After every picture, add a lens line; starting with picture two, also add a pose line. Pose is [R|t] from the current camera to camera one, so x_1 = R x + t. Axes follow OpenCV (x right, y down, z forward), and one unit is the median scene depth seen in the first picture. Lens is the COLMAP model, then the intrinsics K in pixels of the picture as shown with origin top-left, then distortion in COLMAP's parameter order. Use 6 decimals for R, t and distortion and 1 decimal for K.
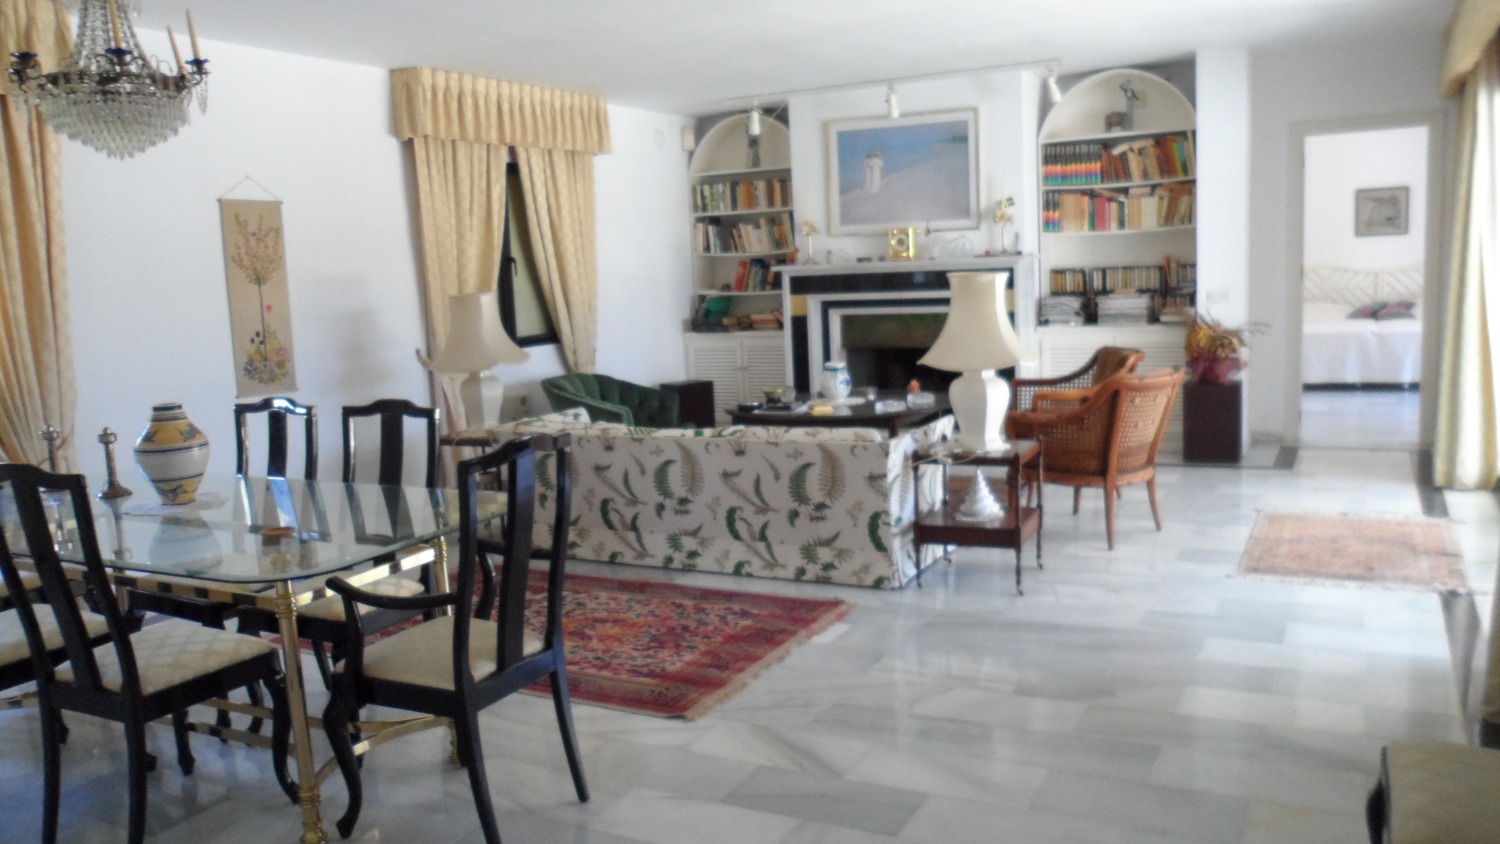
lens RADIAL K [[1171.7, 0, 755.2], [0, 1171.7, 412.8], [0, 0, 1]] dist [-0.066609, 0.063561]
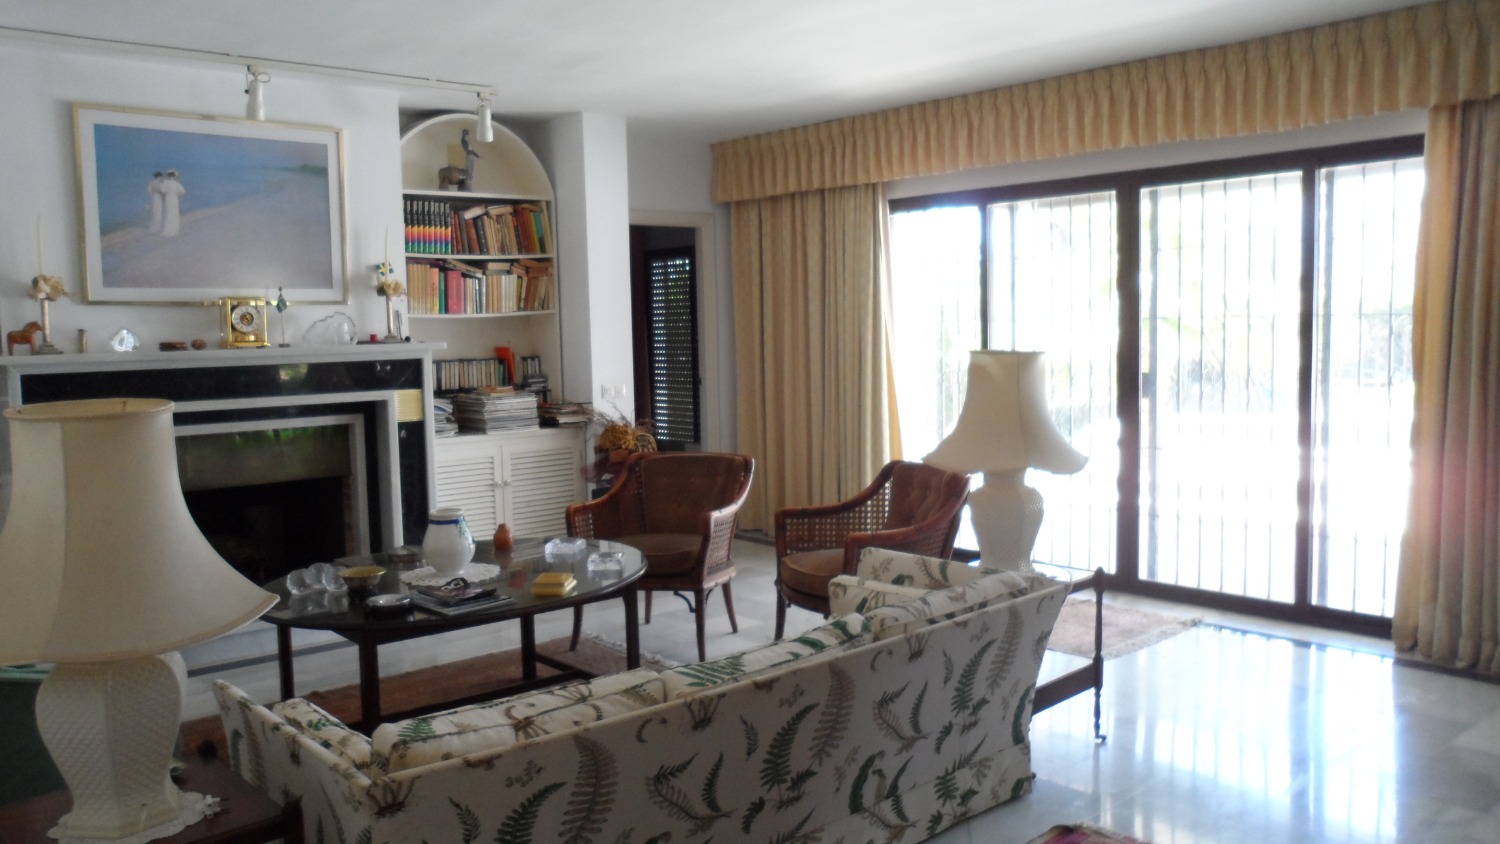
lens RADIAL K [[1171.7, 0, 756.7], [0, 1171.7, 415.0], [0, 0, 1]] dist [-0.066609, 0.063561]
pose [[0.354912, -0.035577, 0.934222, -0.373477], [0.123195, 0.992342, -0.009011, -0.057224], [-0.926747, 0.118290, 0.356577, 0.547782]]
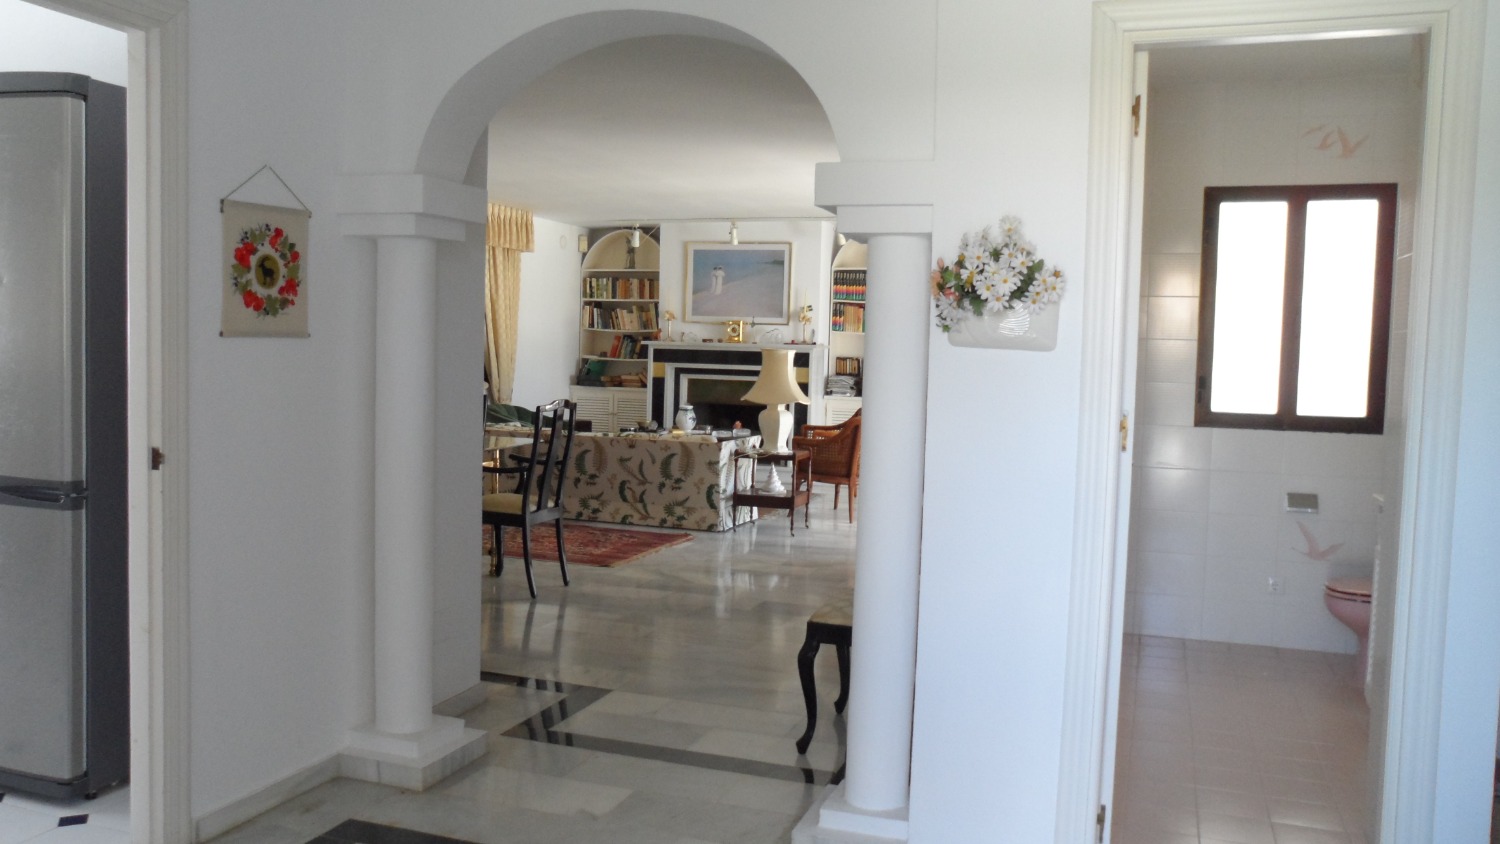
lens RADIAL K [[1171.7, 0, 759.2], [0, 1171.7, 425.7], [0, 0, 1]] dist [-0.066609, 0.063561]
pose [[0.986317, 0.064442, 0.151744, -0.056841], [-0.054446, 0.996120, -0.069137, 0.070447], [-0.155611, 0.059929, 0.985999, -0.427646]]
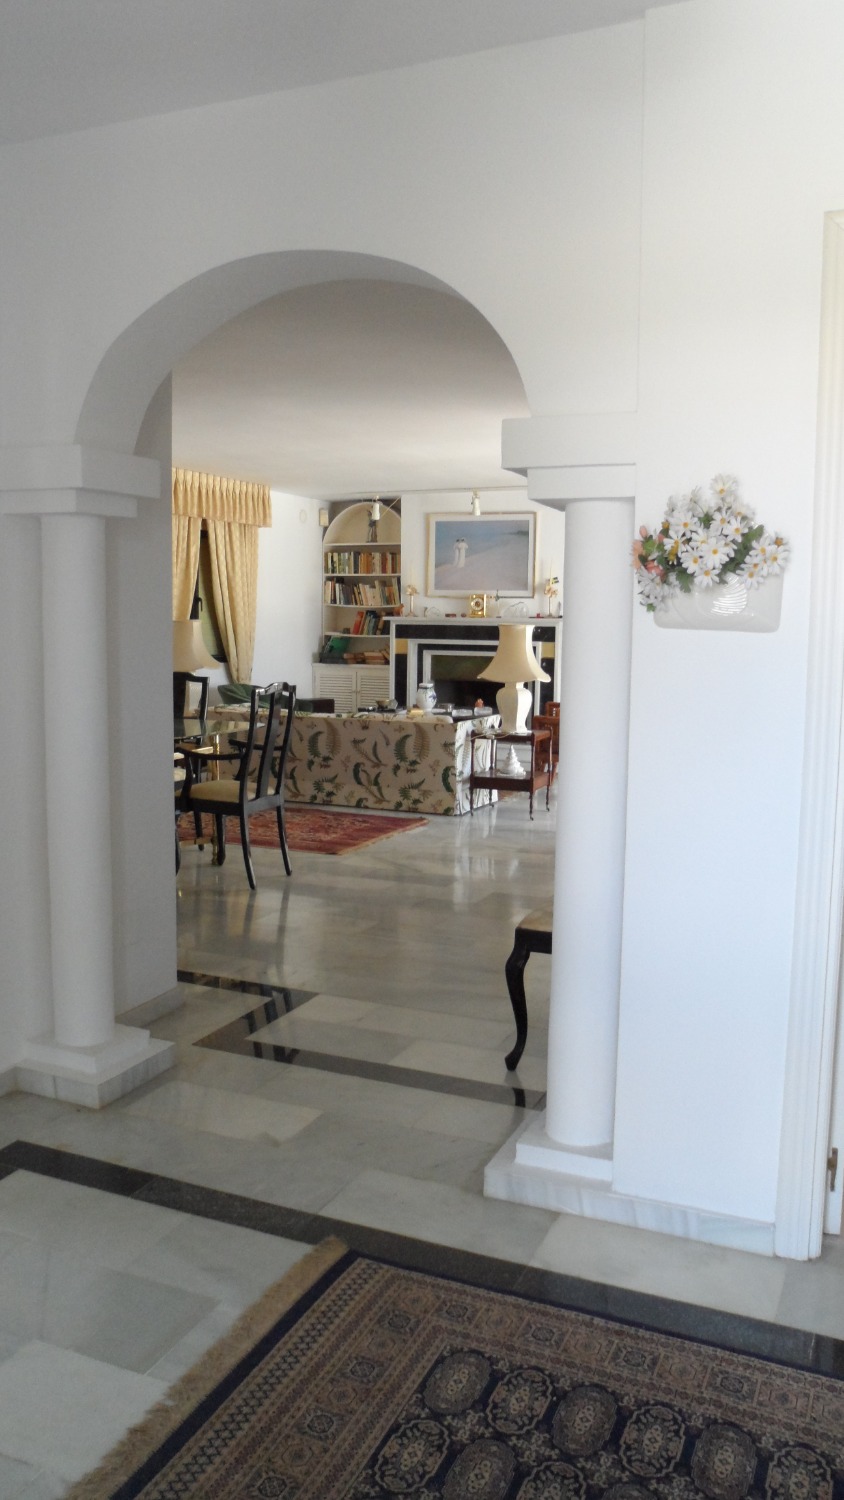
lens RADIAL K [[1171.7, 0, 433.3], [0, 1171.7, 753.9], [0, 0, 1]] dist [-0.066609, 0.063561]
pose [[0.995590, 0.051489, 0.078414, -0.028225], [-0.050245, 0.998579, -0.017753, 0.060302], [-0.079217, 0.013735, 0.996763, -0.389495]]
